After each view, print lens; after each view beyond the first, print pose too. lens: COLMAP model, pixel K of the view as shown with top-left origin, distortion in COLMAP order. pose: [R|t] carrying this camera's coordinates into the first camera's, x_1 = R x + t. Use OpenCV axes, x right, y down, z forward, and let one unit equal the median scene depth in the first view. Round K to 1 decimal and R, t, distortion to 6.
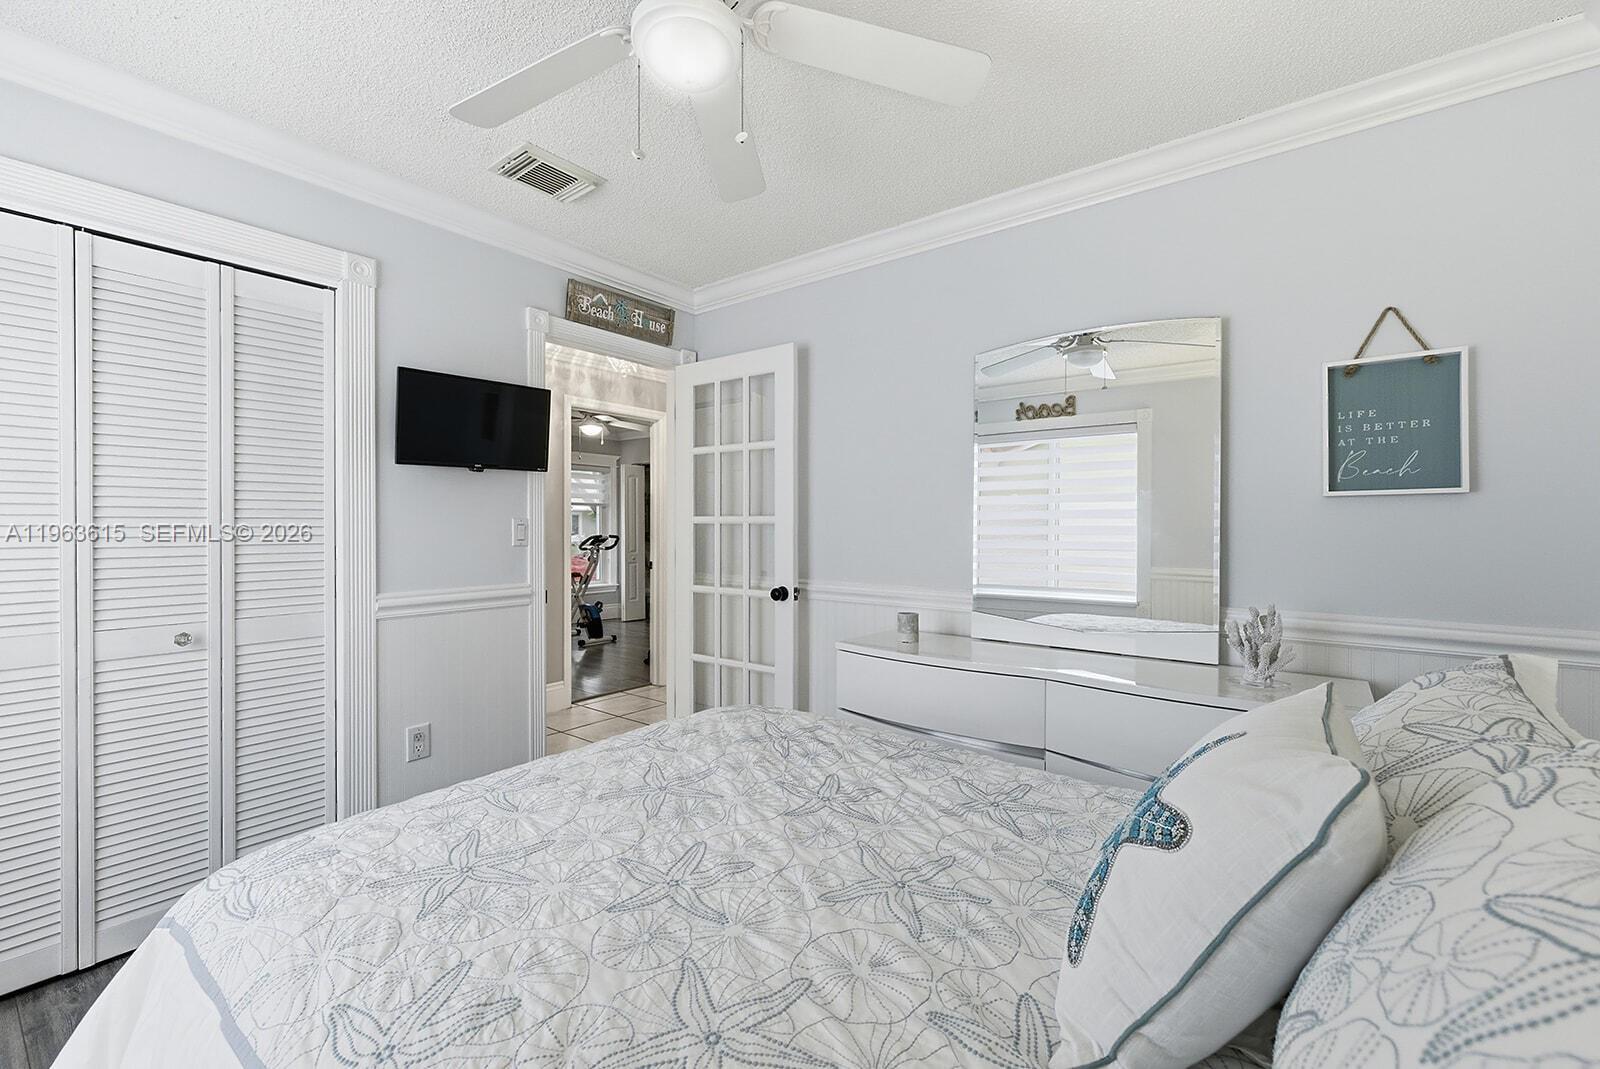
lens RADIAL K [[662.5, 0, 802.6], [0, 662.5, 529.1], [0, 0, 1]] dist [0.011966, 0.000272]
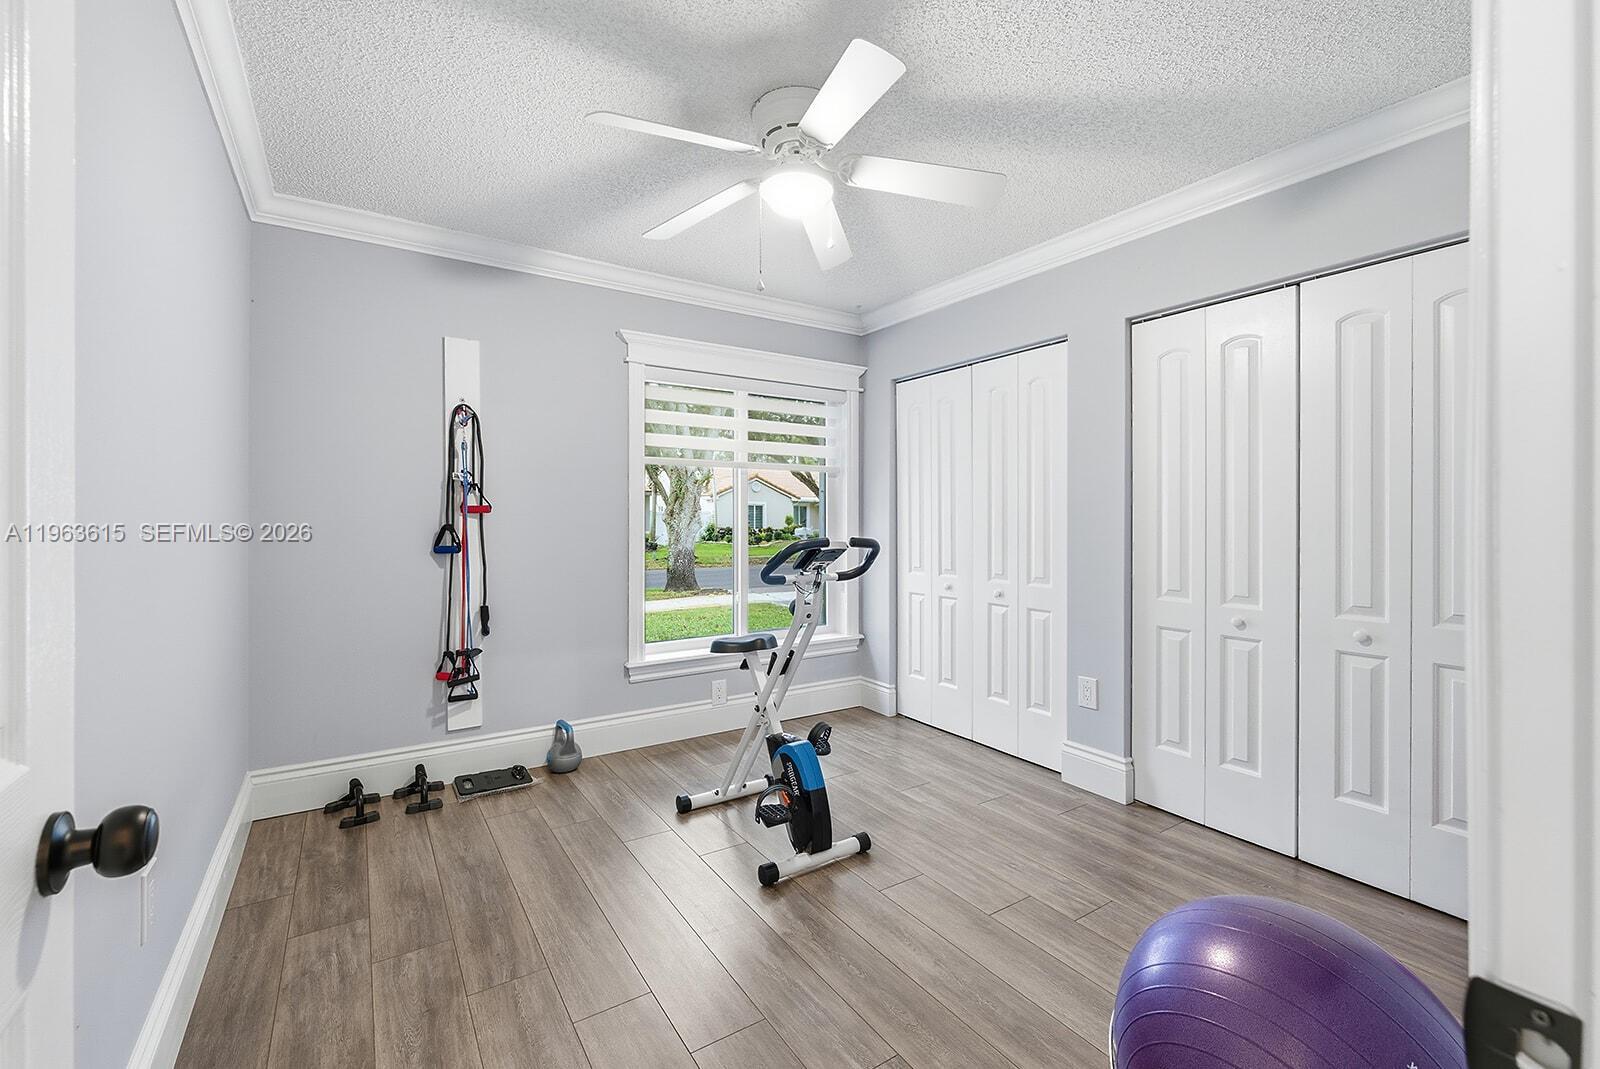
lens RADIAL K [[662.5, 0, 799.1], [0, 662.5, 520.5], [0, 0, 1]] dist [0.011966, 0.000272]
pose [[0.943533, -0.002782, -0.331266, -0.204009], [0.003177, 0.999995, 0.000651, -0.000286], [0.331263, -0.001667, 0.943537, 0.674990]]
